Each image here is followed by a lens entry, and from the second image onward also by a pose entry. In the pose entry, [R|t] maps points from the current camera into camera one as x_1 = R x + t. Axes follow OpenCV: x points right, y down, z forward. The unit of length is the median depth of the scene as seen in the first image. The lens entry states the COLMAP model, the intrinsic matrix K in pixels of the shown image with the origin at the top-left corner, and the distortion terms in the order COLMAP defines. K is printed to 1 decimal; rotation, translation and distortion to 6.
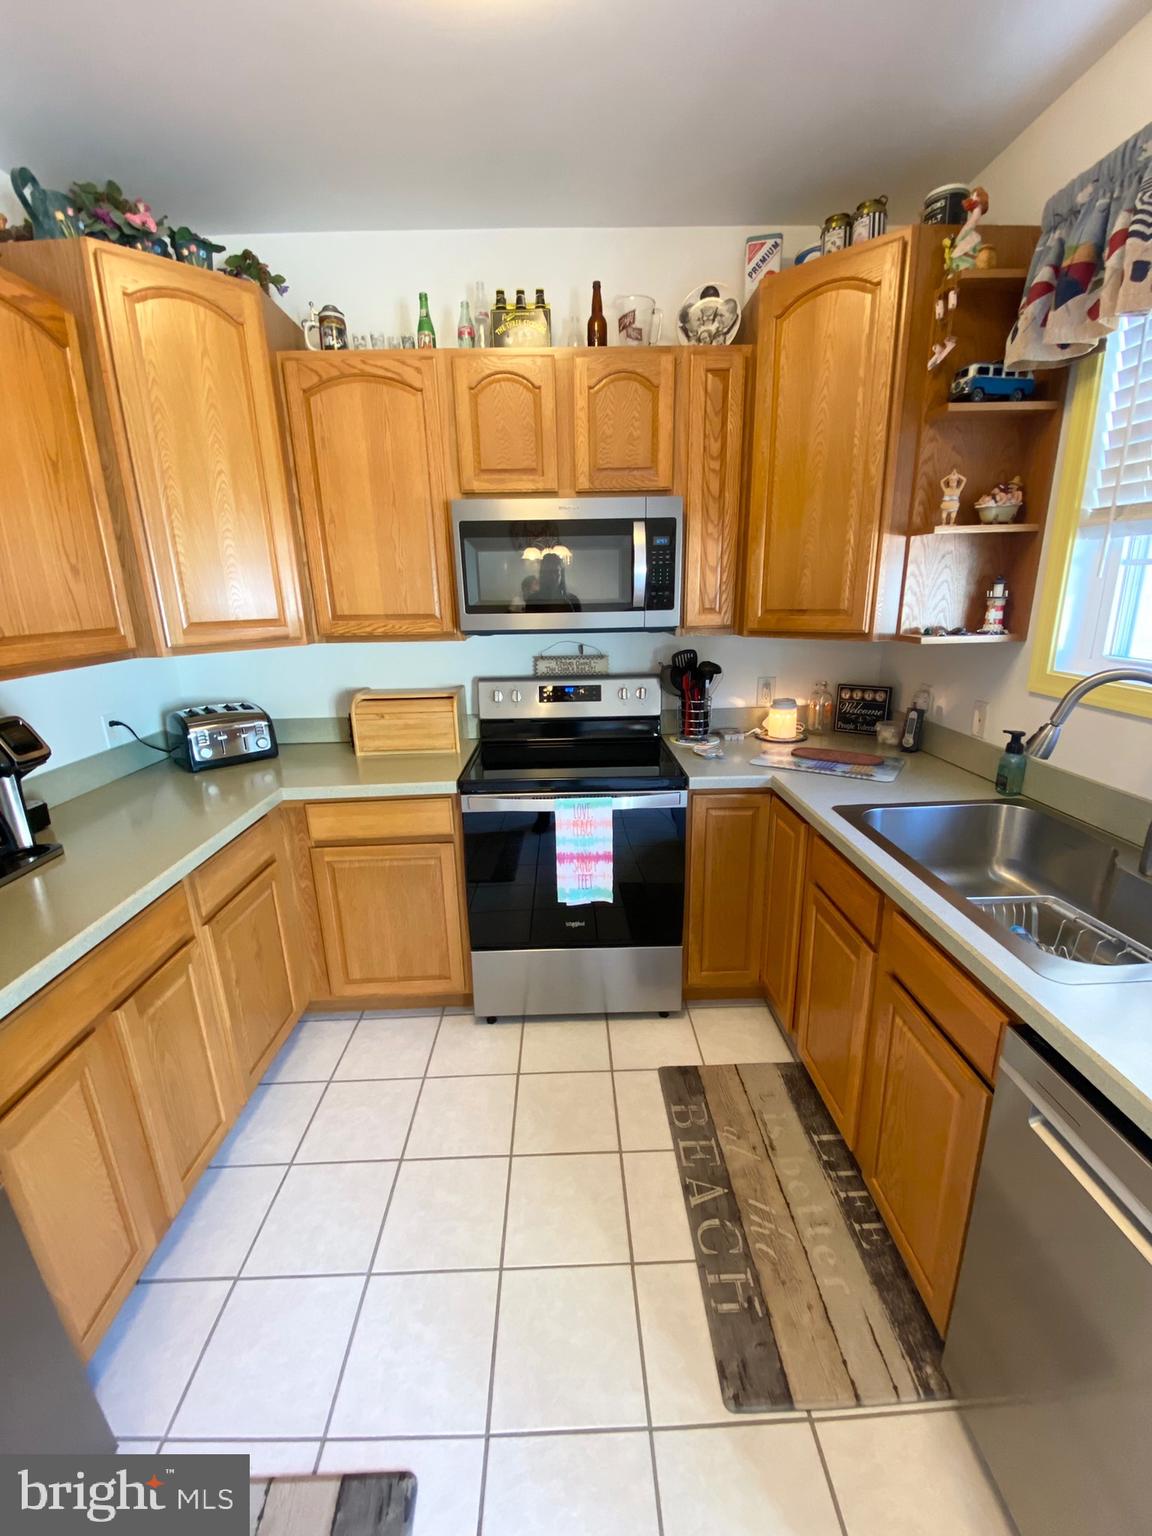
lens RADIAL K [[625.0, 0, 576.1], [0, 625.0, 766.0], [0, 0, 1]] dist [0.021202, -0.020529]
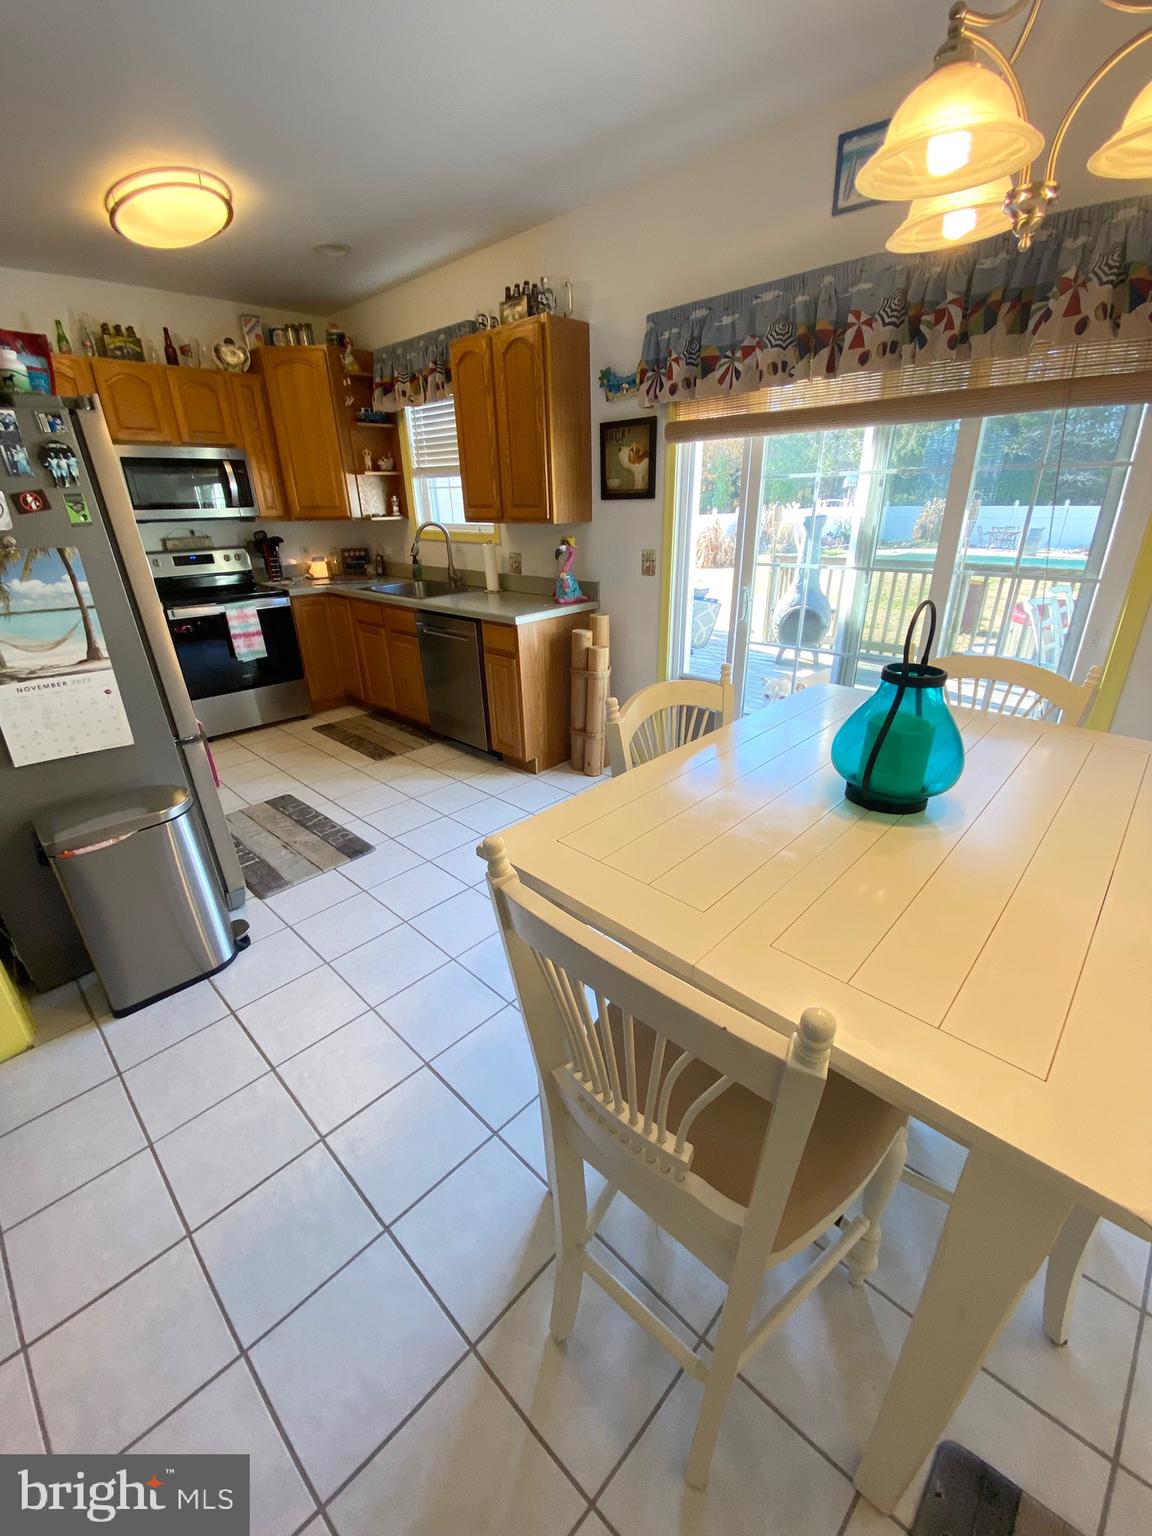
lens RADIAL K [[625.0, 0, 576.1], [0, 625.0, 766.0], [0, 0, 1]] dist [0.021202, -0.020529]
pose [[0.712996, -0.268857, 0.647575, -0.657491], [0.193169, 0.963144, 0.187190, 0.381178], [-0.674035, -0.008374, 0.738652, -1.225578]]
